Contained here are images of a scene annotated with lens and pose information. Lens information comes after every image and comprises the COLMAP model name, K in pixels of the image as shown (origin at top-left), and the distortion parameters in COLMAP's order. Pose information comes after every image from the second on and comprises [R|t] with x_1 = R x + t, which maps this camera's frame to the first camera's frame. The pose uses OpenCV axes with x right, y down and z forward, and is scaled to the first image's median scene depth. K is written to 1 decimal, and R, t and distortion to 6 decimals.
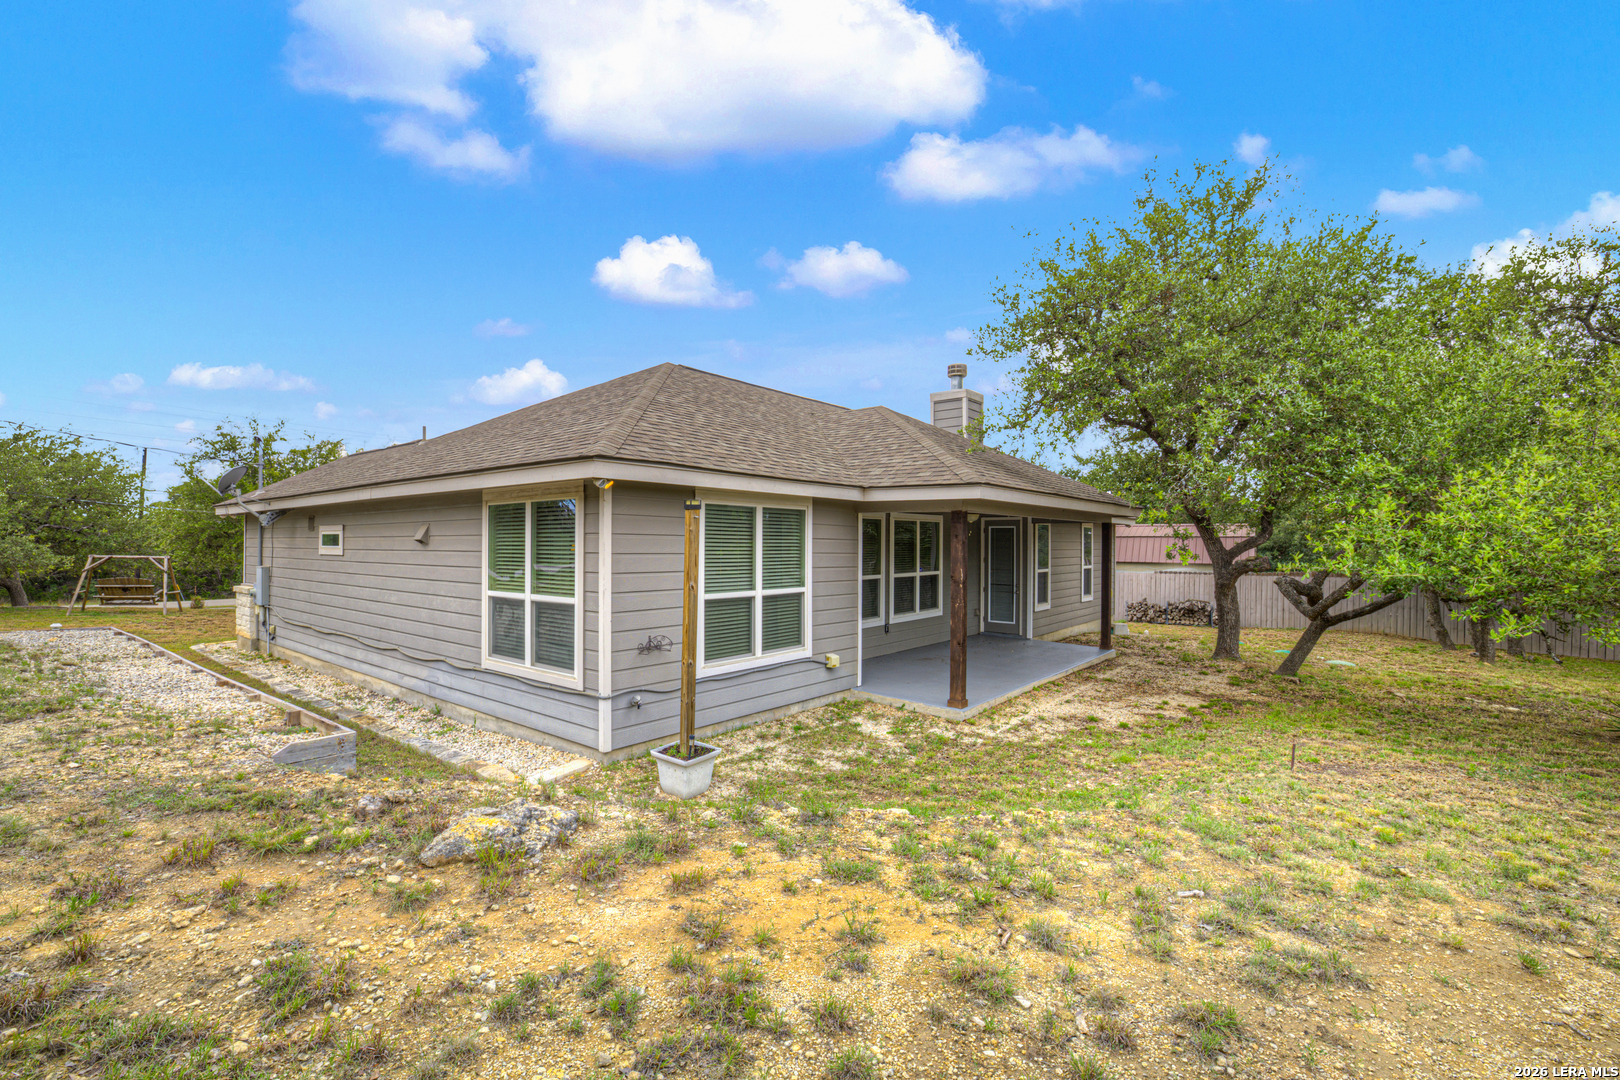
lens RADIAL K [[695.3, 0, 809.8], [0, 695.3, 553.6], [0, 0, 1]] dist [-0.002433, -0.000152]
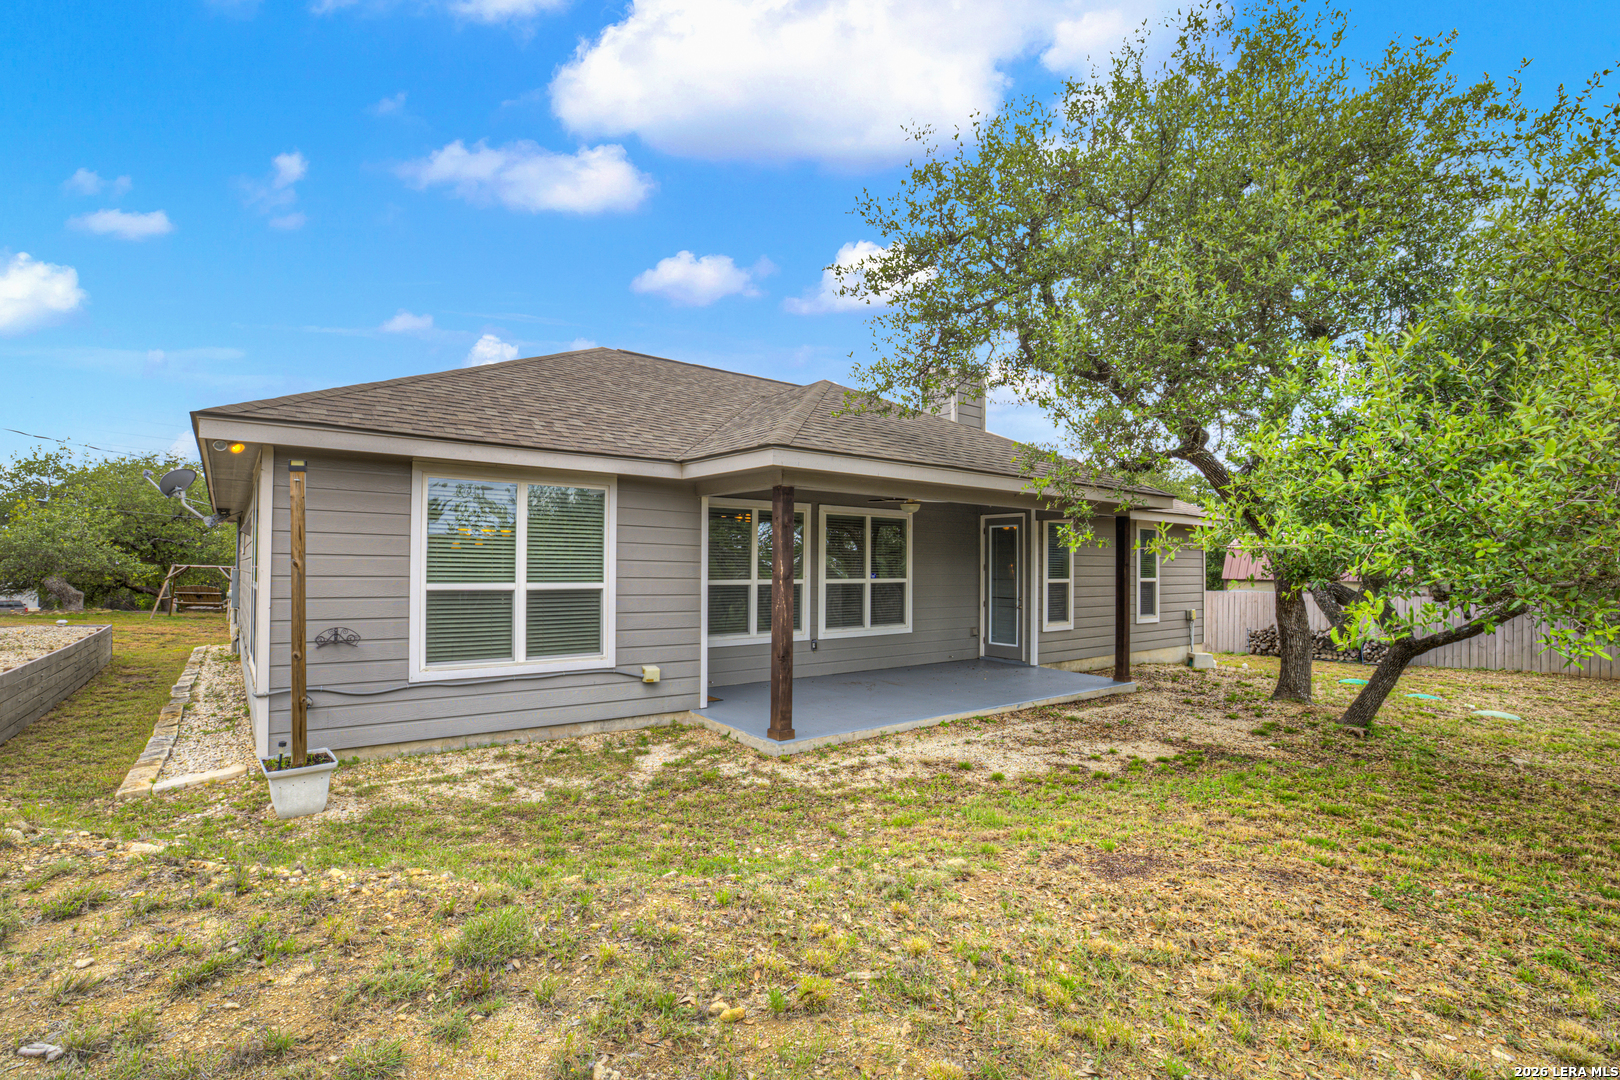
lens RADIAL K [[727.7, 0, 807.4], [0, 727.7, 563.8], [0, 0, 1]] dist [-0.017870, 0.000045]
pose [[0.966895, -0.003569, -0.255151, 0.457252], [-0.003561, 0.999616, -0.027477, 0.049641], [0.255152, 0.027476, 0.966511, 0.226318]]
